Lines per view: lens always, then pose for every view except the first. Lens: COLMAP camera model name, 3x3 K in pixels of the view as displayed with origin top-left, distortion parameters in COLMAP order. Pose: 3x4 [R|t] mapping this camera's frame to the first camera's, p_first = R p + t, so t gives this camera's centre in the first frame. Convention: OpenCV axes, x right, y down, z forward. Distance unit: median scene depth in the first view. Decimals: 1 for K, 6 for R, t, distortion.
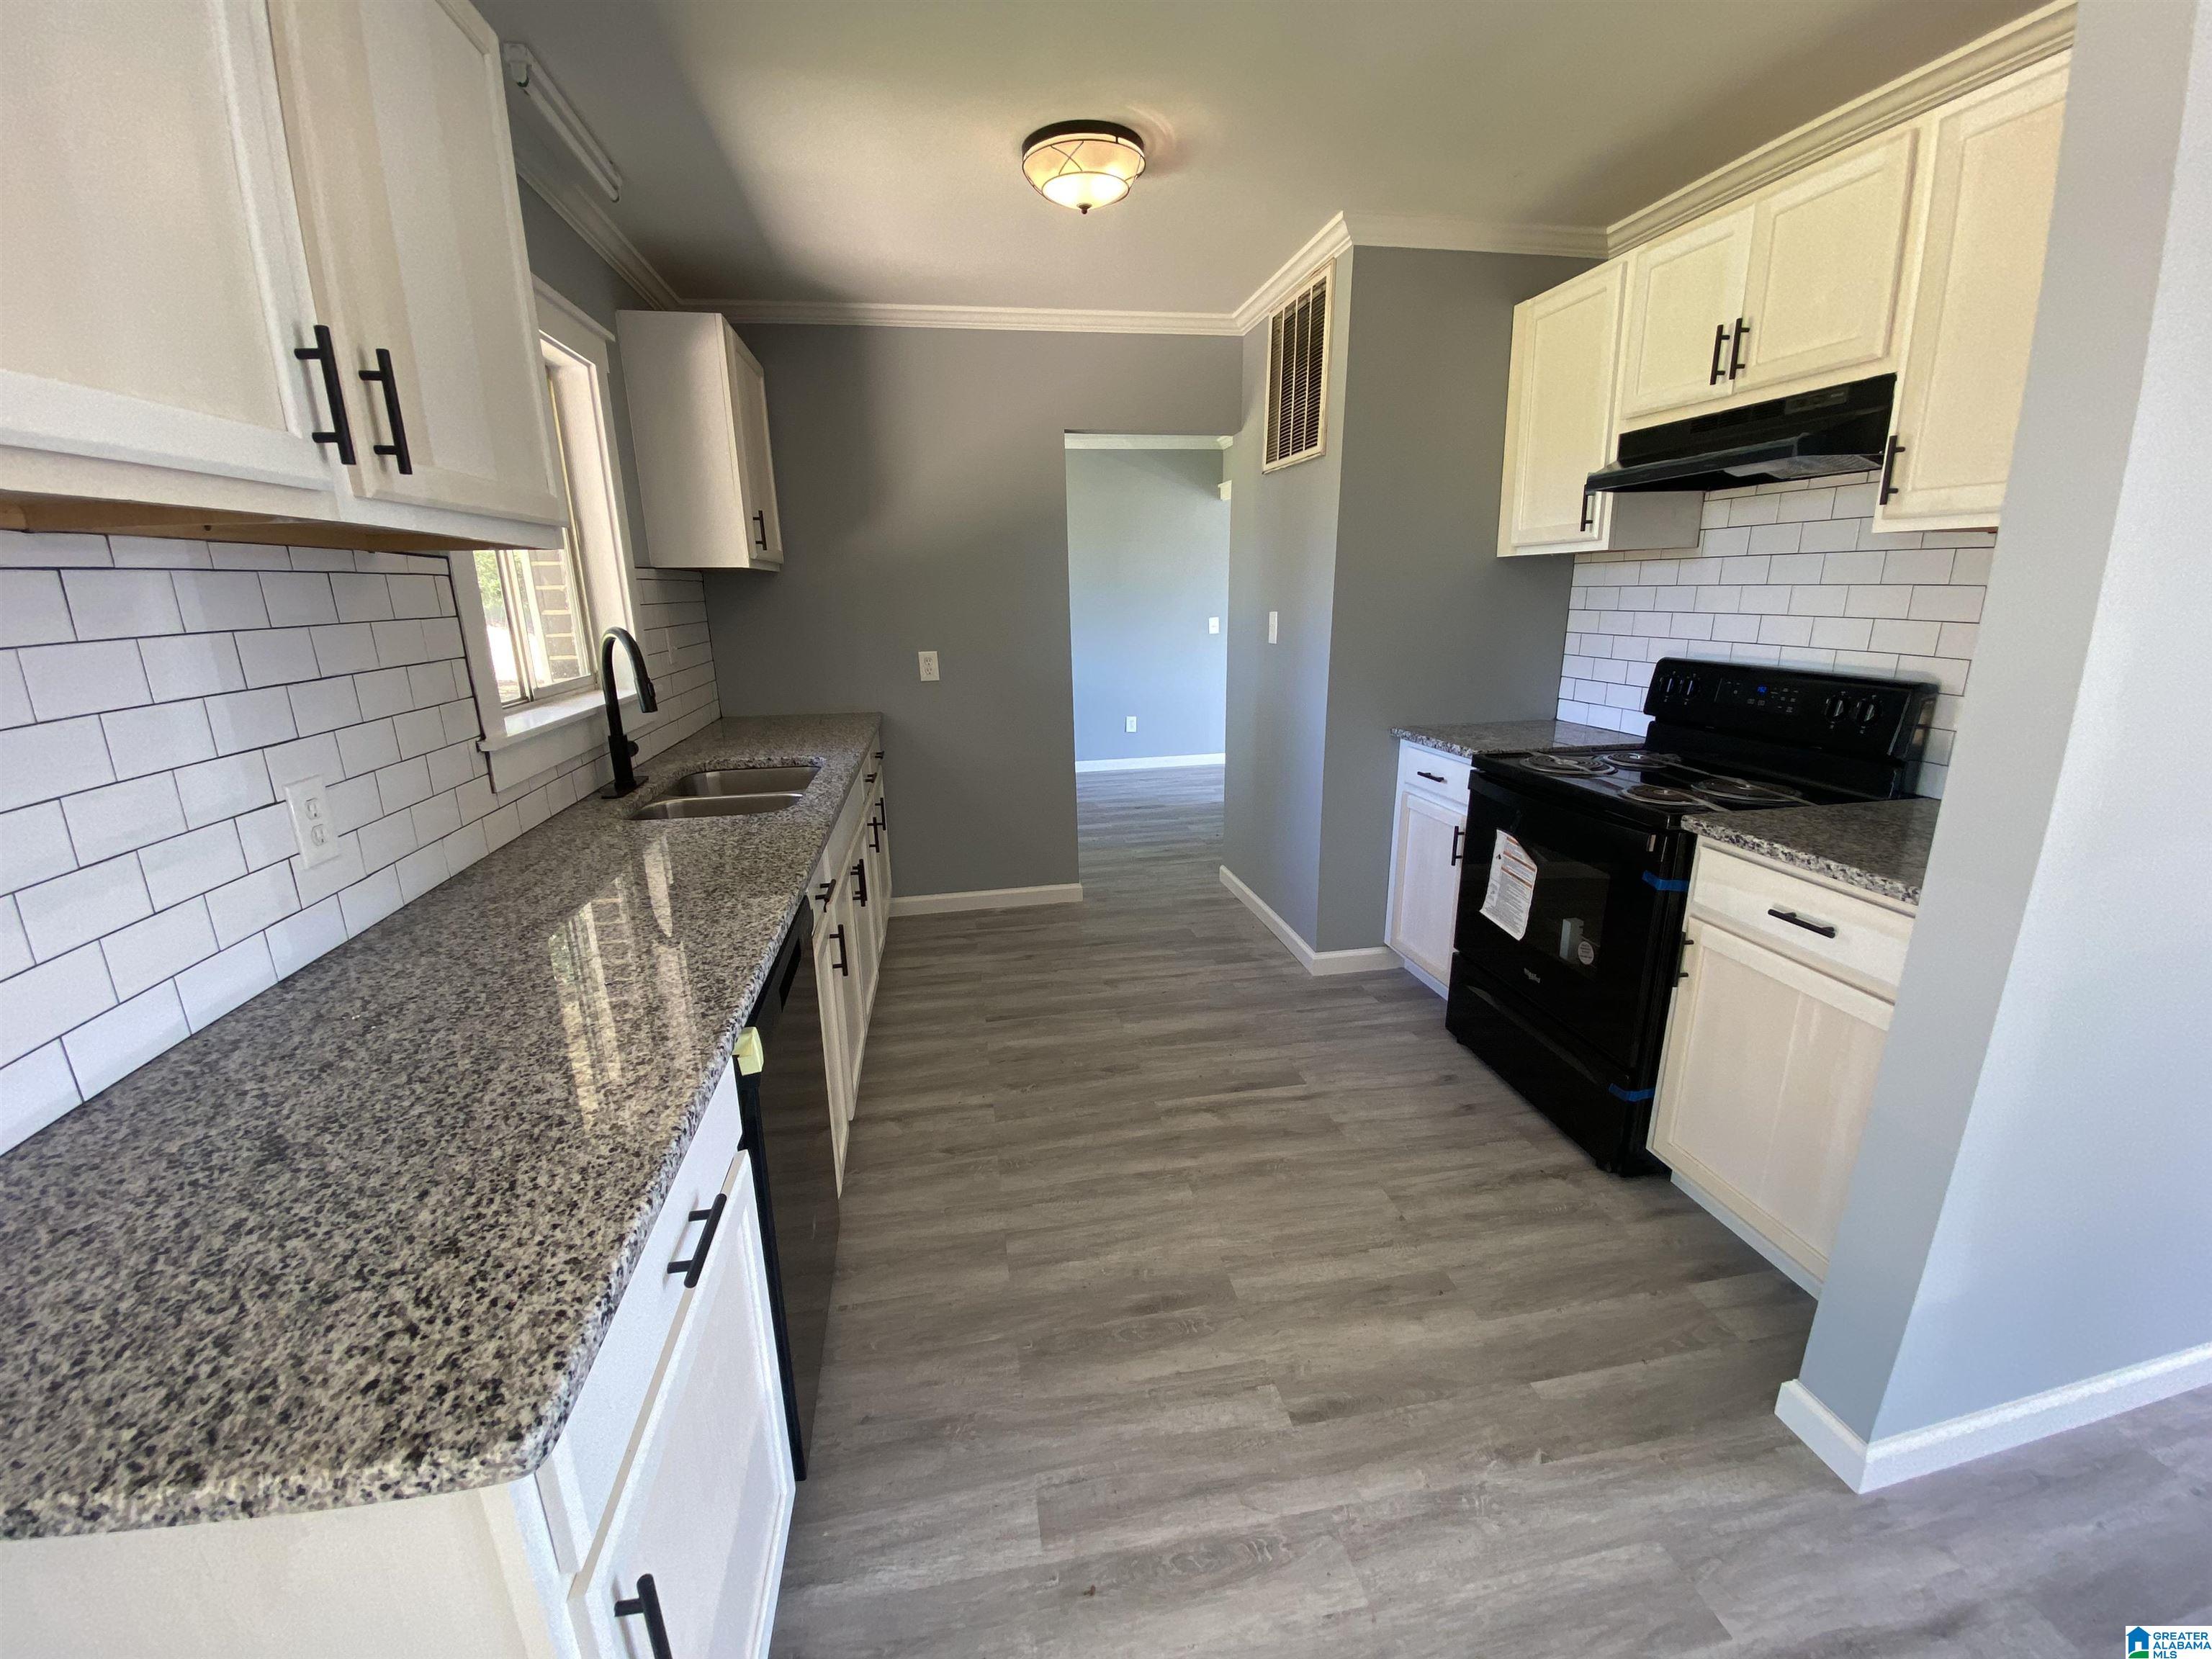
lens RADIAL K [[895.9, 0, 1106.0], [0, 895.9, 829.5], [0, 0, 1]] dist [0.000163, -0.000301]
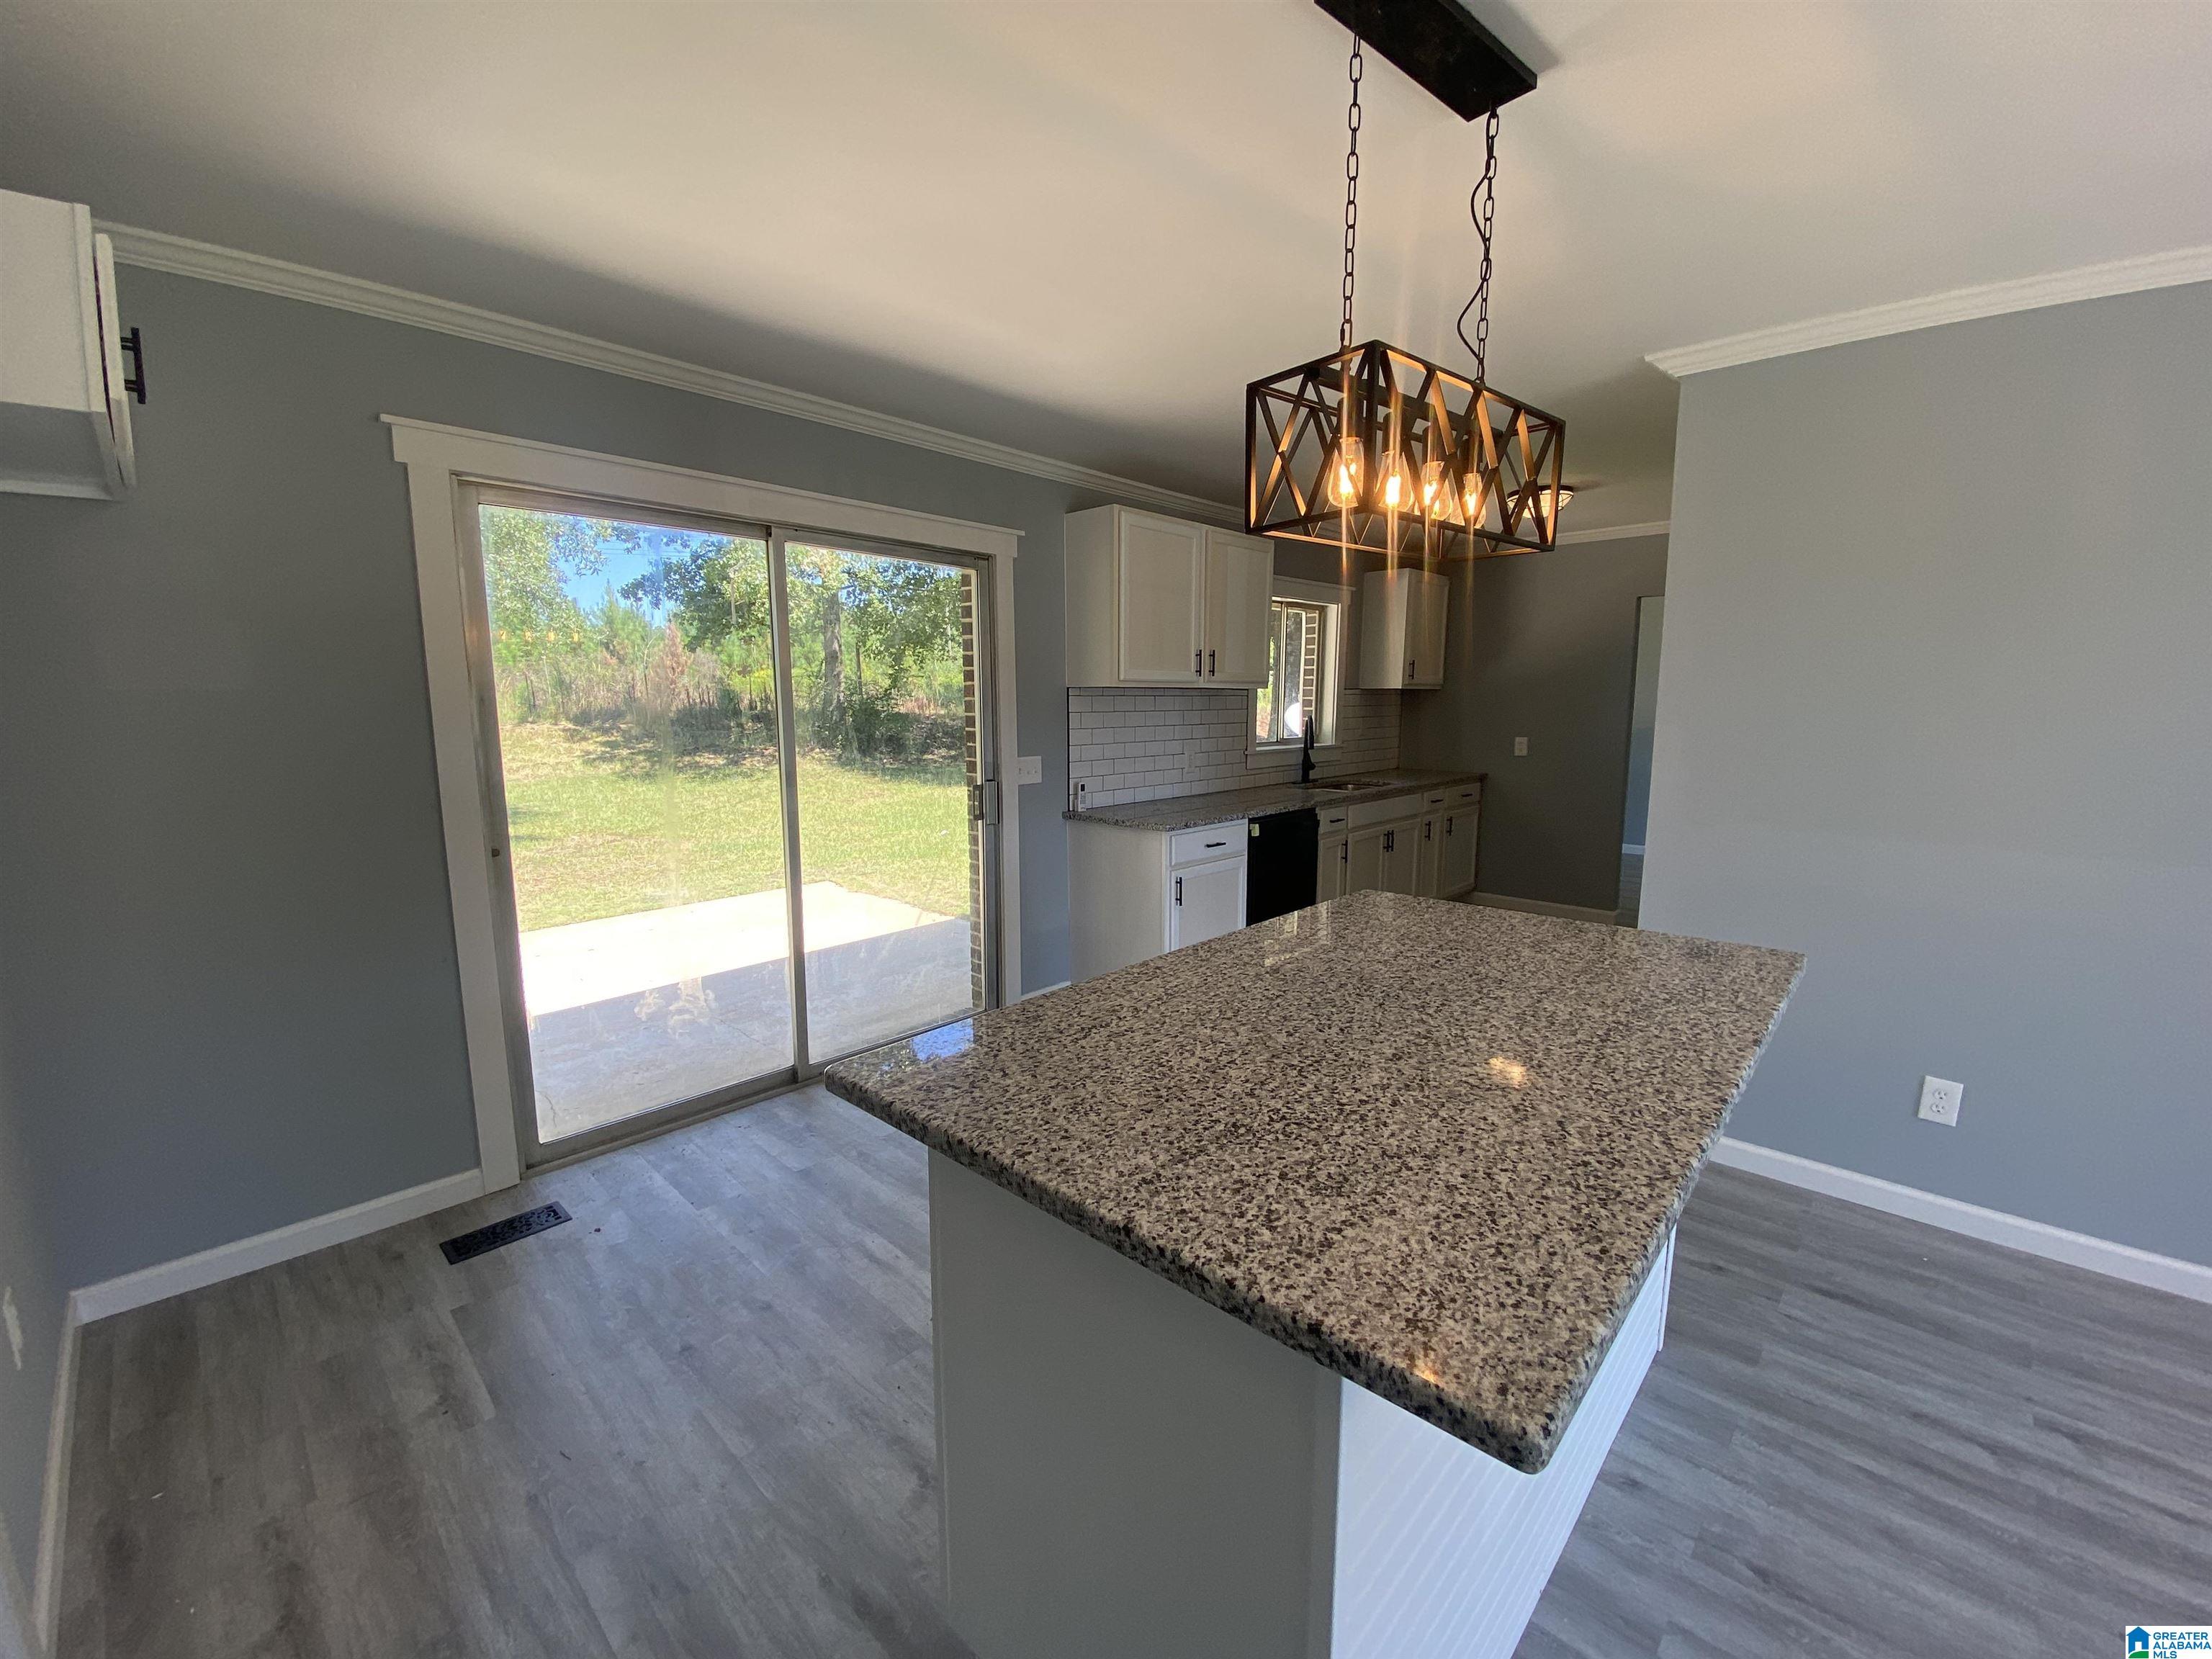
lens RADIAL K [[895.9, 0, 1106.0], [0, 895.9, 829.5], [0, 0, 1]] dist [0.000163, -0.000301]
pose [[0.599648, 0.121715, -0.790954, 1.244469], [-0.208177, 0.978064, -0.007317, 0.245120], [0.772712, 0.169046, 0.611832, -0.993796]]
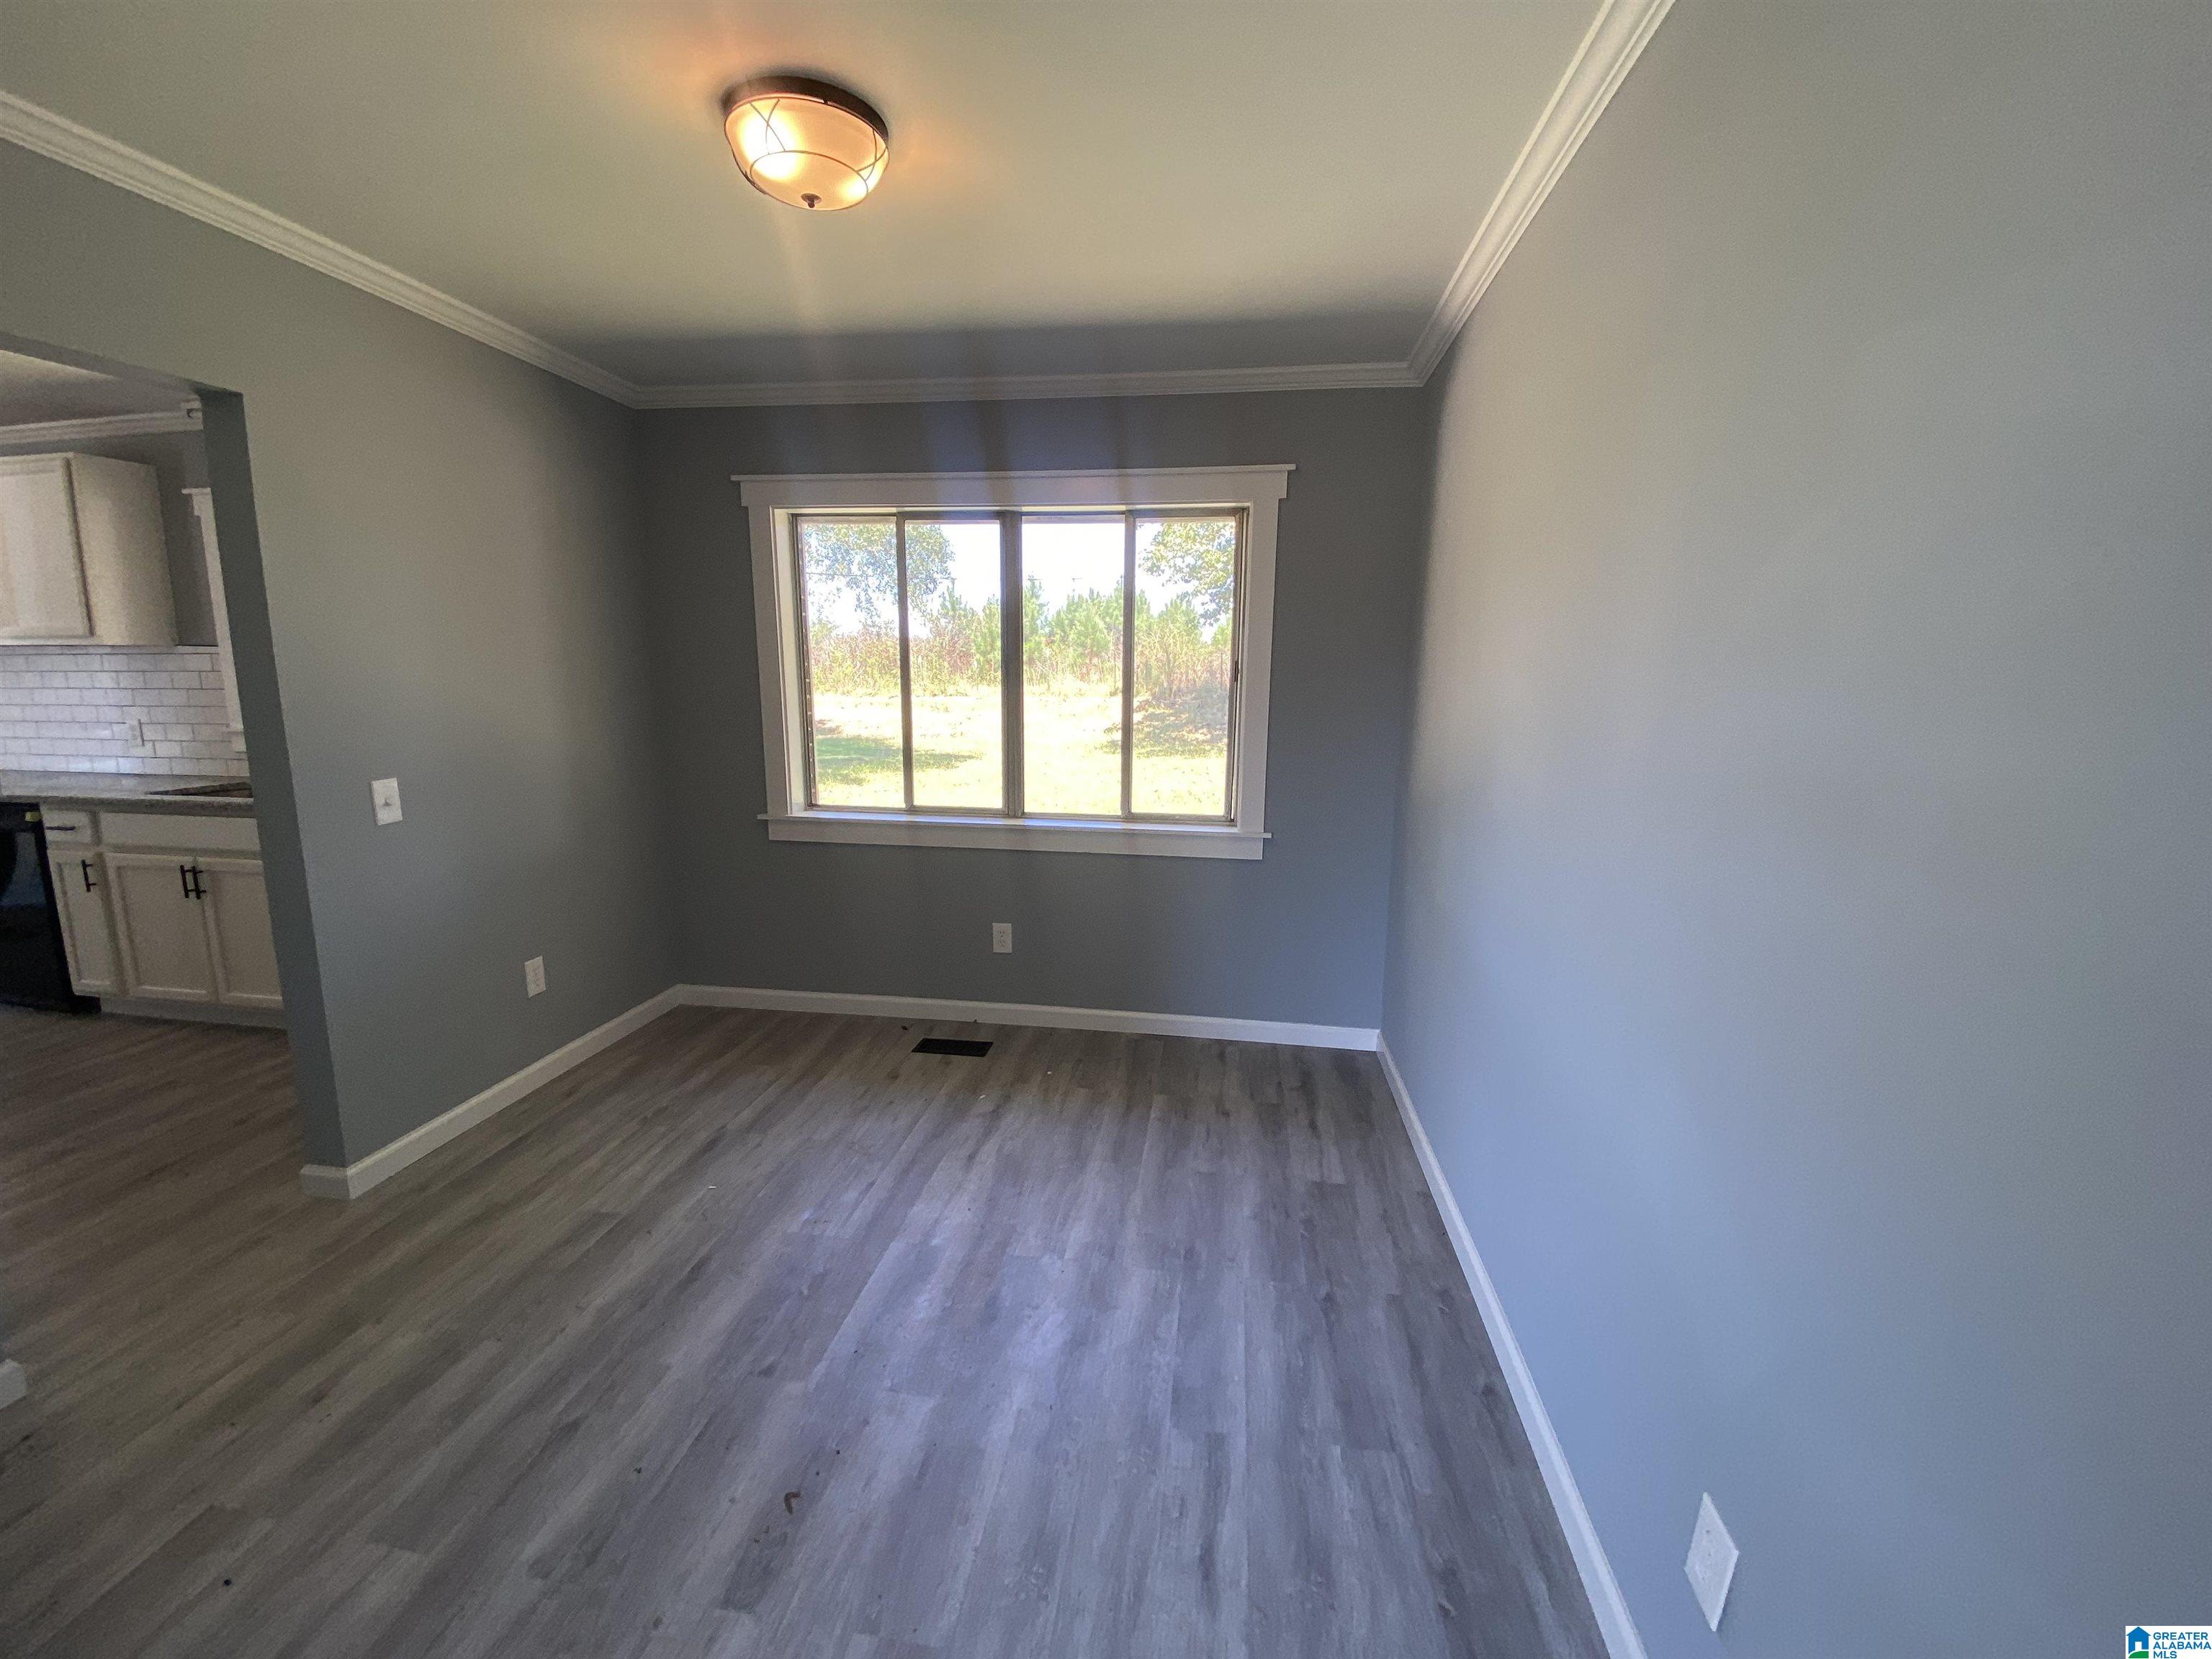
lens RADIAL K [[895.9, 0, 1106.0], [0, 895.9, 829.5], [0, 0, 1]] dist [0.000163, -0.000301]
pose [[-0.320017, 0.147780, -0.935815, 0.683444], [-0.257810, 0.936901, 0.236114, -0.874205], [0.911659, 0.316823, -0.261725, 3.358215]]
